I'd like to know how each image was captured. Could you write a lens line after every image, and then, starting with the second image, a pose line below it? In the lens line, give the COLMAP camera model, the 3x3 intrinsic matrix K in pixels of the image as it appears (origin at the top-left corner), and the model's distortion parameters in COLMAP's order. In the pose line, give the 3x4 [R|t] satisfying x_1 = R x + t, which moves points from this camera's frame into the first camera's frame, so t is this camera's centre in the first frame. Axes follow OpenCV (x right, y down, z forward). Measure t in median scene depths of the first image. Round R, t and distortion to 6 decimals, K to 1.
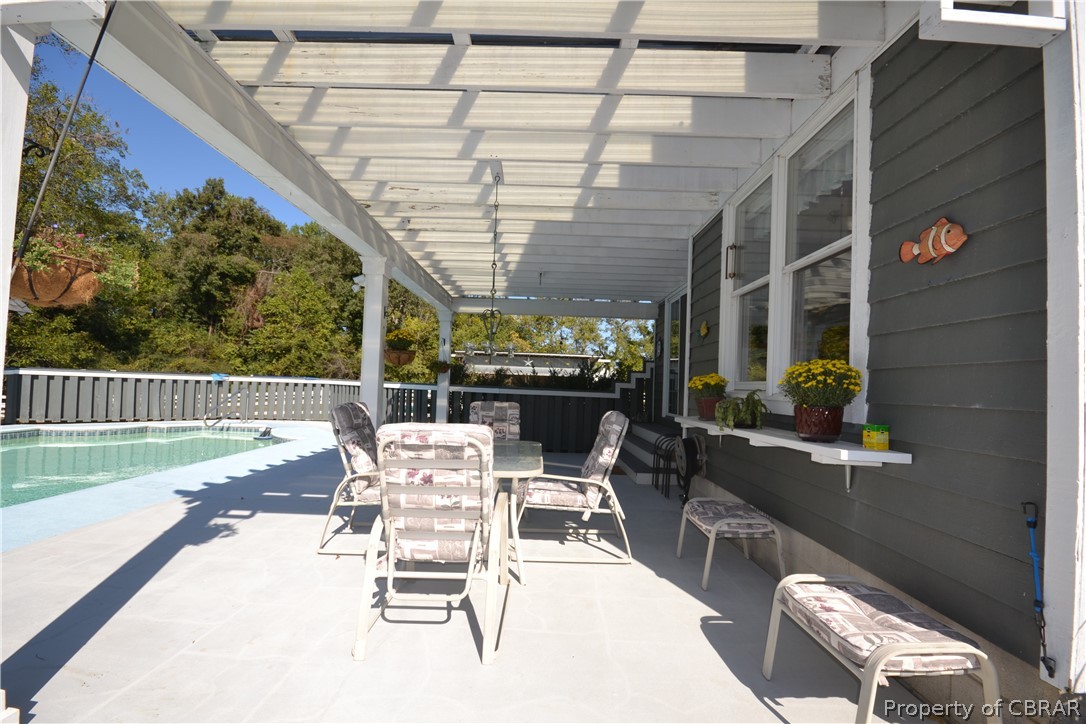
lens RADIAL K [[485.2, 0, 539.1], [0, 485.2, 368.1], [0, 0, 1]] dist [-0.017728, -0.001294]
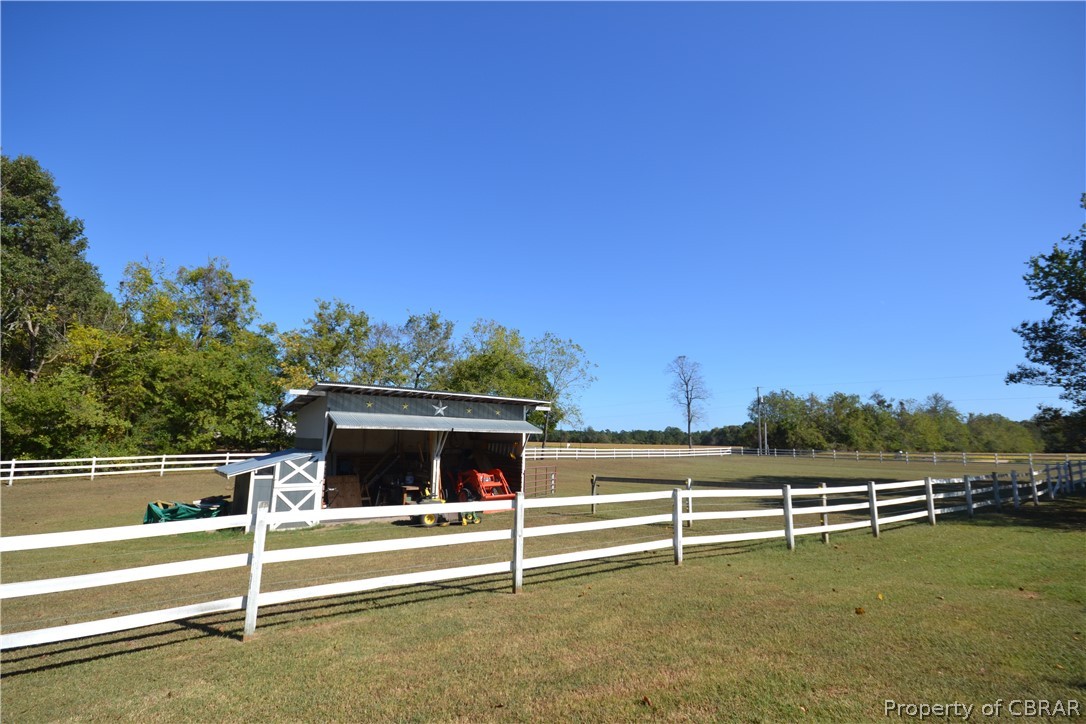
lens RADIAL K [[485.2, 0, 543.6], [0, 485.2, 365.1], [0, 0, 1]] dist [-0.017728, -0.001294]
pose [[0.818724, 0.064459, 0.570557, -0.252384], [-0.002778, 0.994112, -0.108324, -0.001798], [-0.574180, 0.087103, 0.814082, 0.459037]]
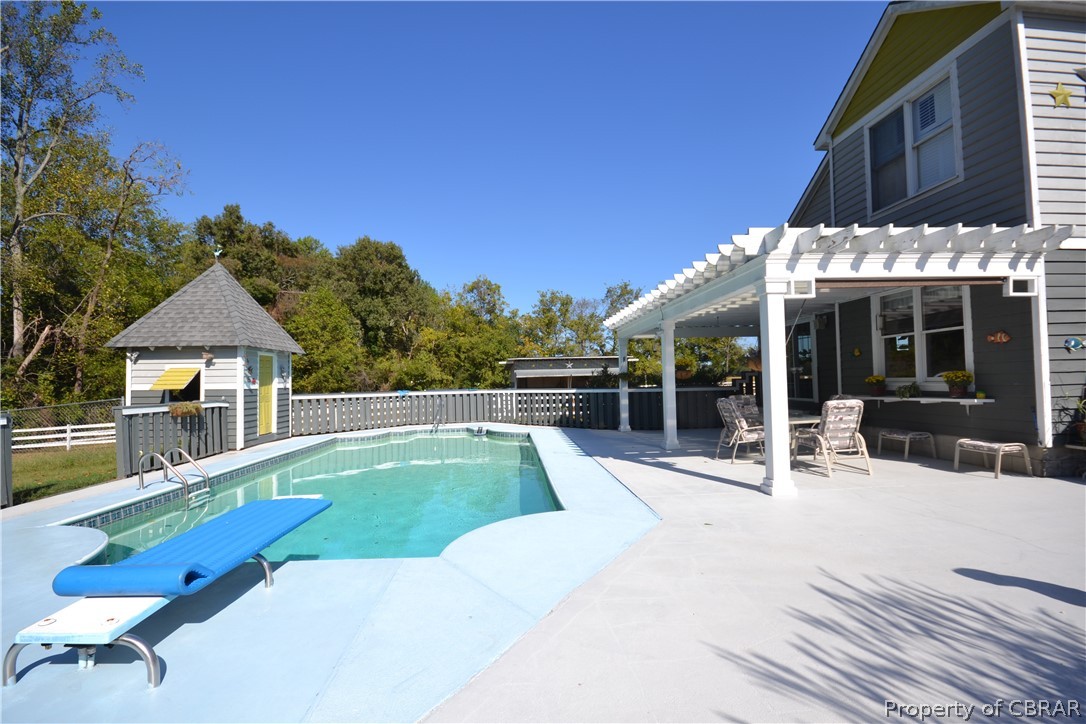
lens RADIAL K [[485.2, 0, 534.8], [0, 485.2, 370.7], [0, 0, 1]] dist [-0.017728, -0.001294]
pose [[0.996335, -0.057168, 0.063622, -0.177828], [0.056570, 0.998336, 0.011164, -0.016145], [-0.064154, -0.007524, 0.997912, -0.143580]]
